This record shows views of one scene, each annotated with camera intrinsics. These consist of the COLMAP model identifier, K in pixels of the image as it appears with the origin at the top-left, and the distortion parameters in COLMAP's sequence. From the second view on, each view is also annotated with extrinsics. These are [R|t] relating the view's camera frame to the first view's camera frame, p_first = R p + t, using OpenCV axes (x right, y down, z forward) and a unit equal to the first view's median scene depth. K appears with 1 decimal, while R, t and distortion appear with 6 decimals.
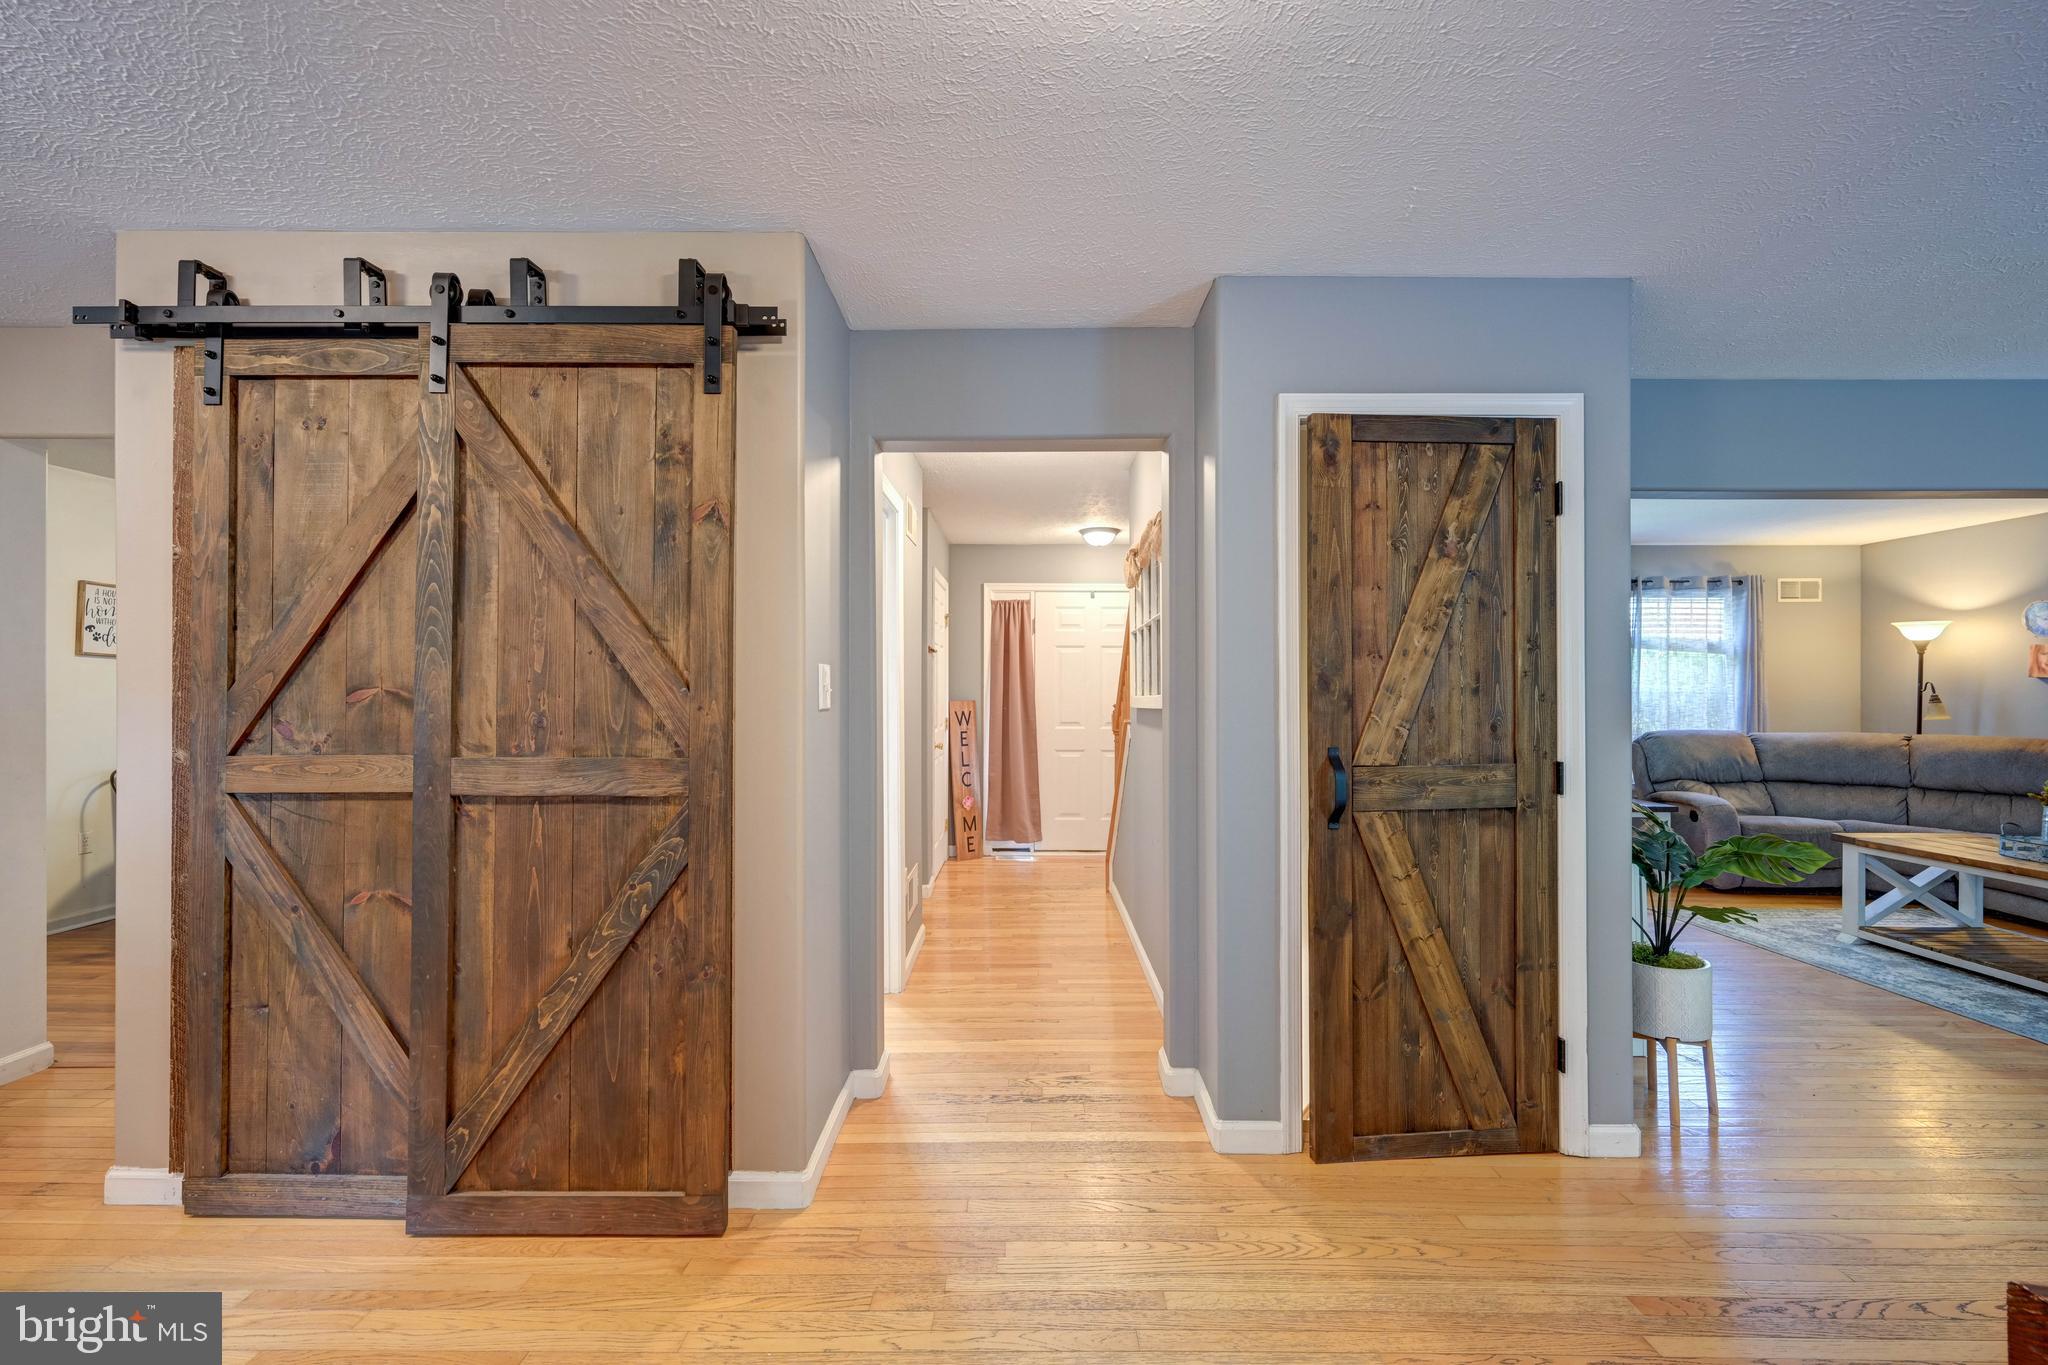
lens RADIAL K [[896.4, 0, 1024.0], [0, 896.4, 682.5], [0, 0, 1]] dist [0.003017, 0.000324]
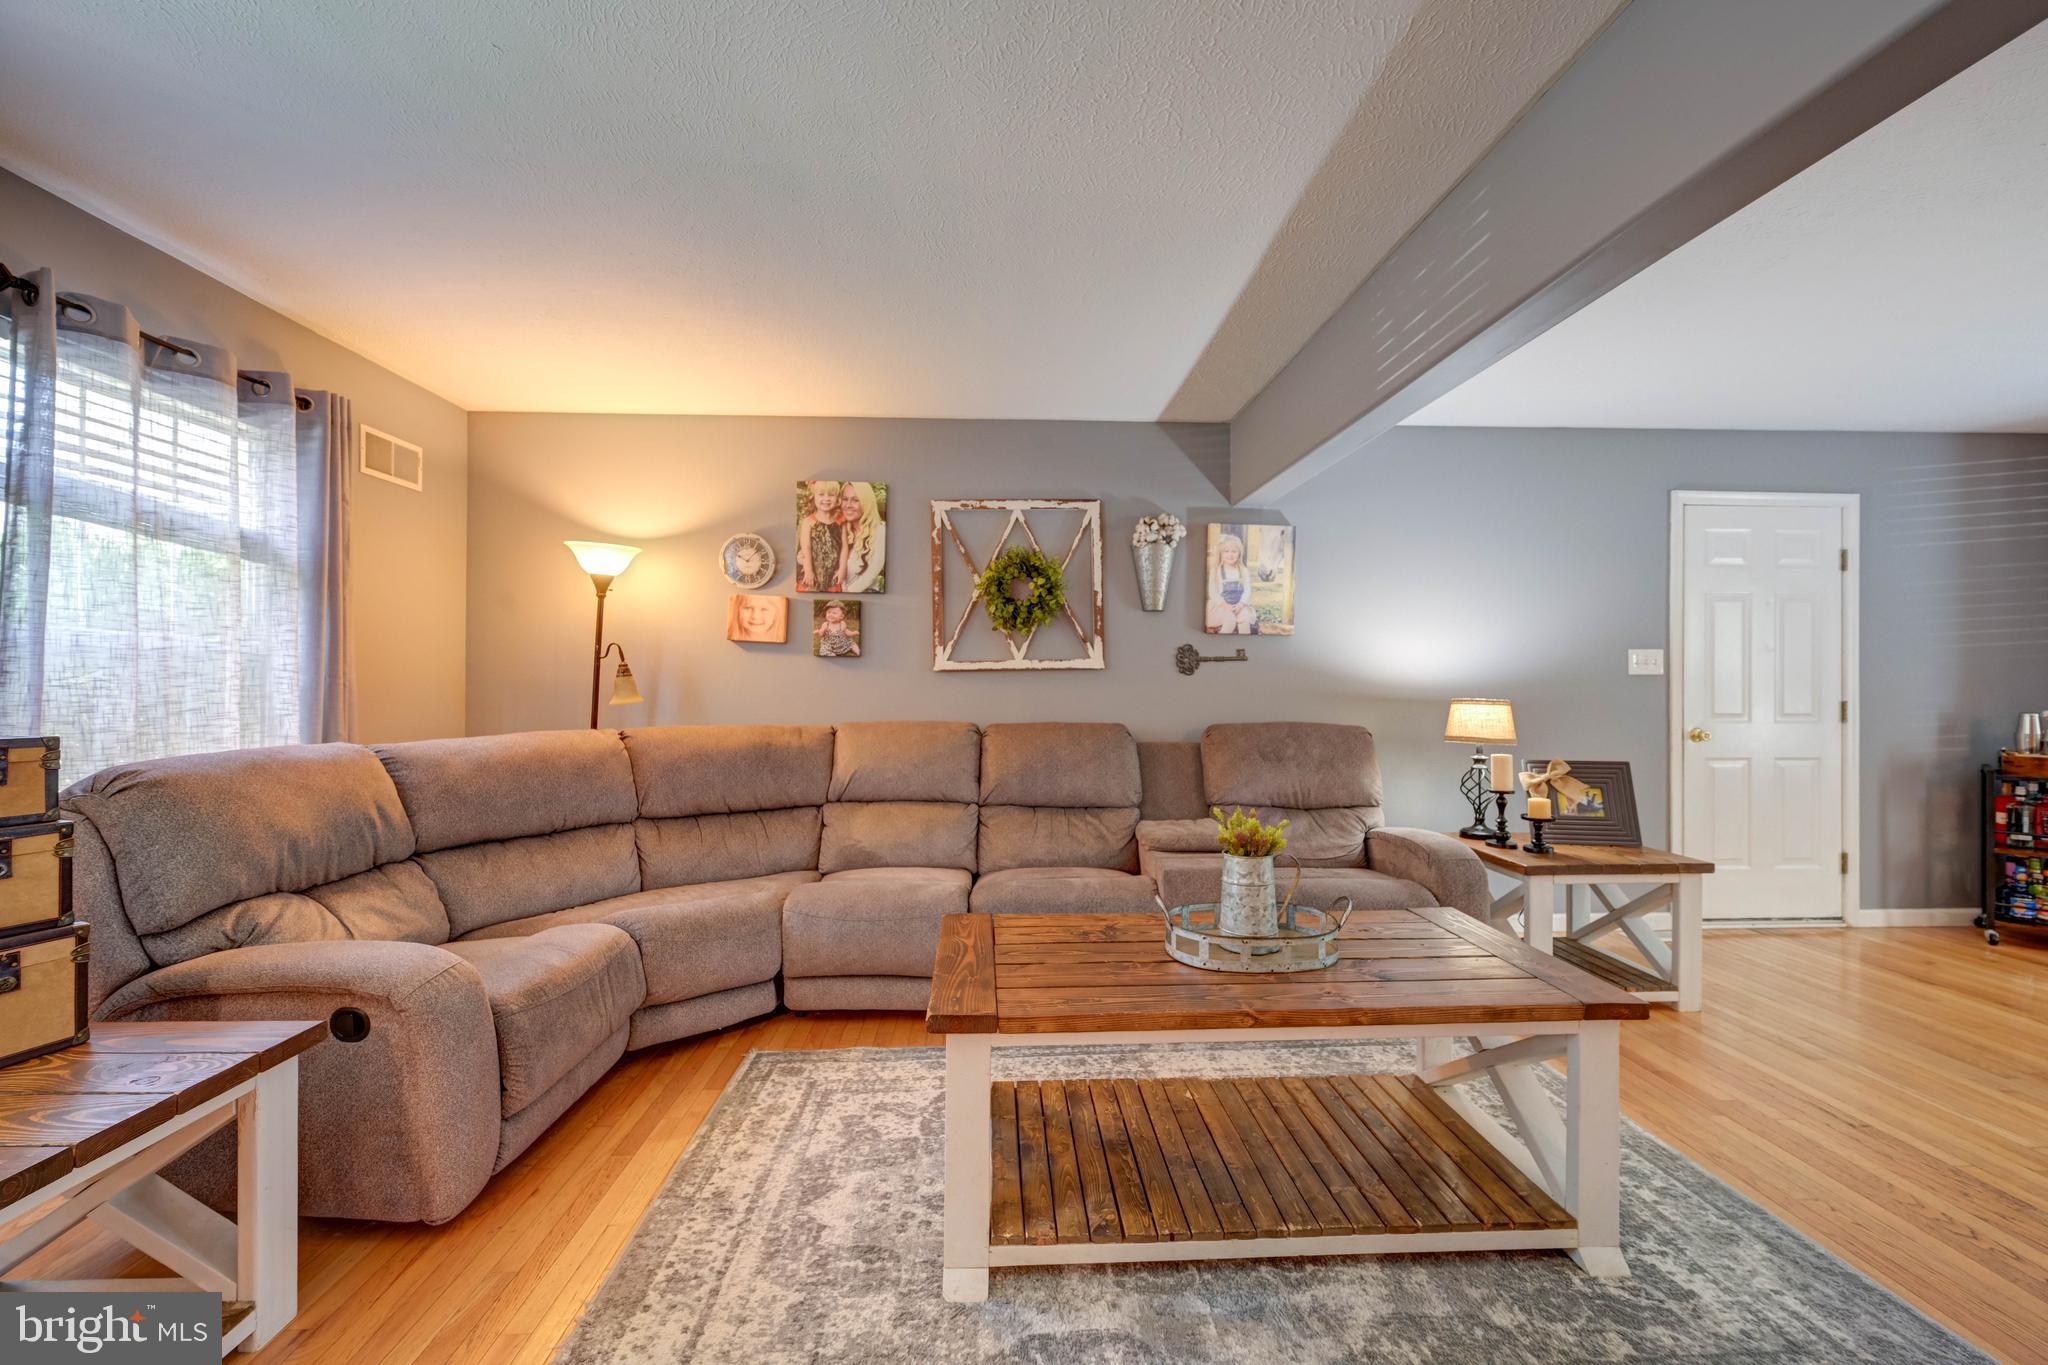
lens RADIAL K [[827.4, 0, 1024.0], [0, 827.4, 682.5], [0, 0, 1]] dist [-0.000533, -0.000120]
pose [[-0.035091, -0.001074, 0.999384, 1.019849], [-0.008558, 0.999963, 0.000775, 0.057221], [-0.999347, -0.008526, -0.035099, 1.772992]]
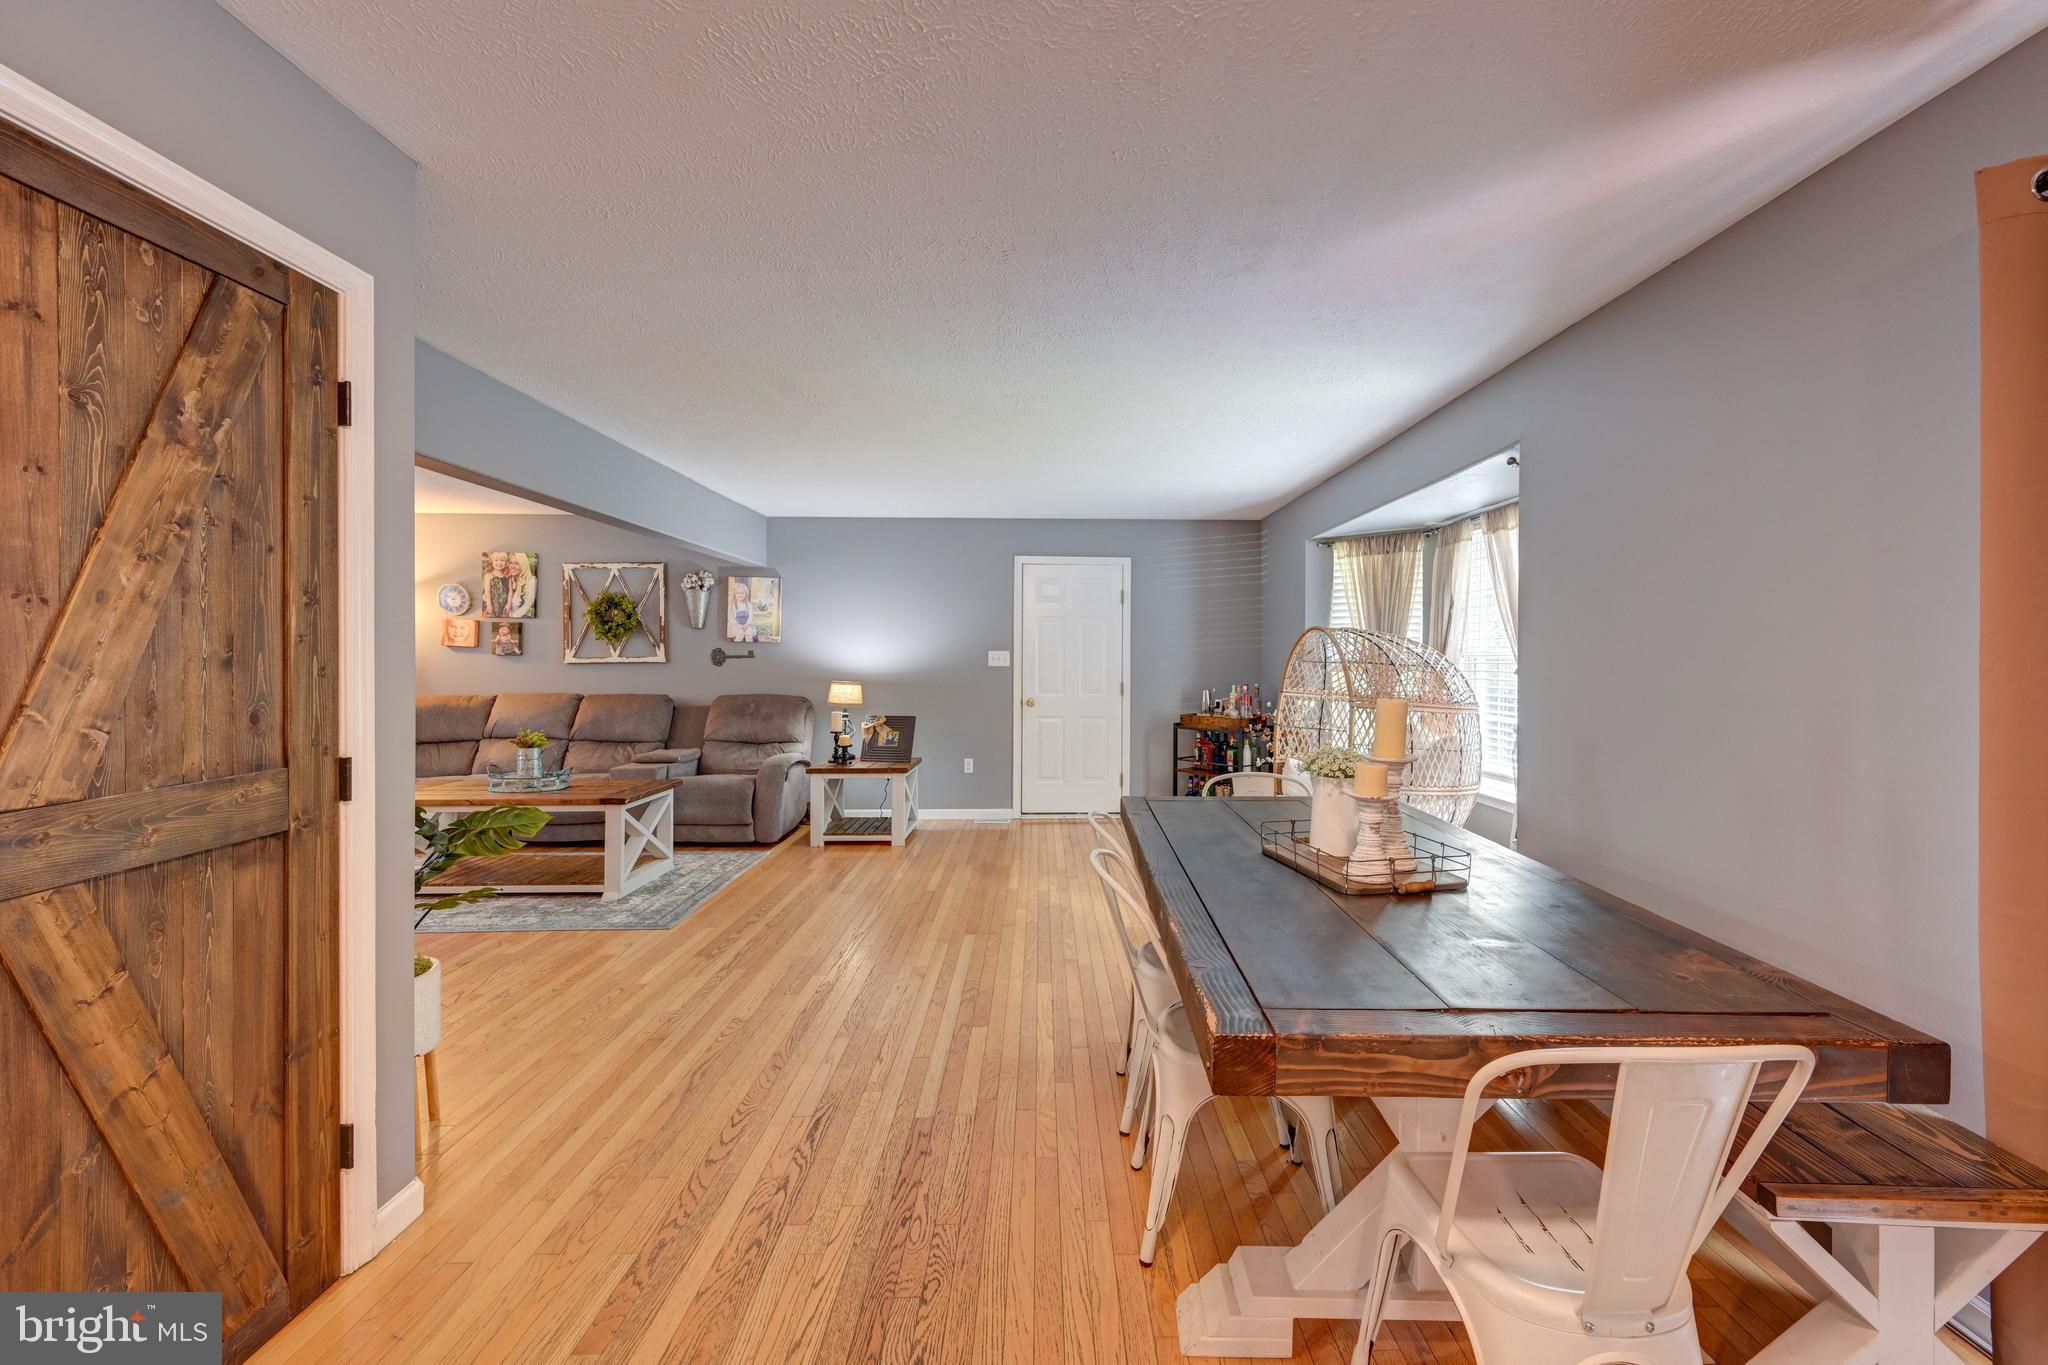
lens RADIAL K [[842.2, 0, 1065.5], [0, 842.2, 663.1], [0, 0, 1]] dist [-0.000564, -0.000341]
pose [[-0.028862, -0.009590, 0.999537, -0.119292], [-0.010629, 0.999900, 0.009286, -0.002834], [-0.999527, -0.010356, -0.028961, 0.413875]]
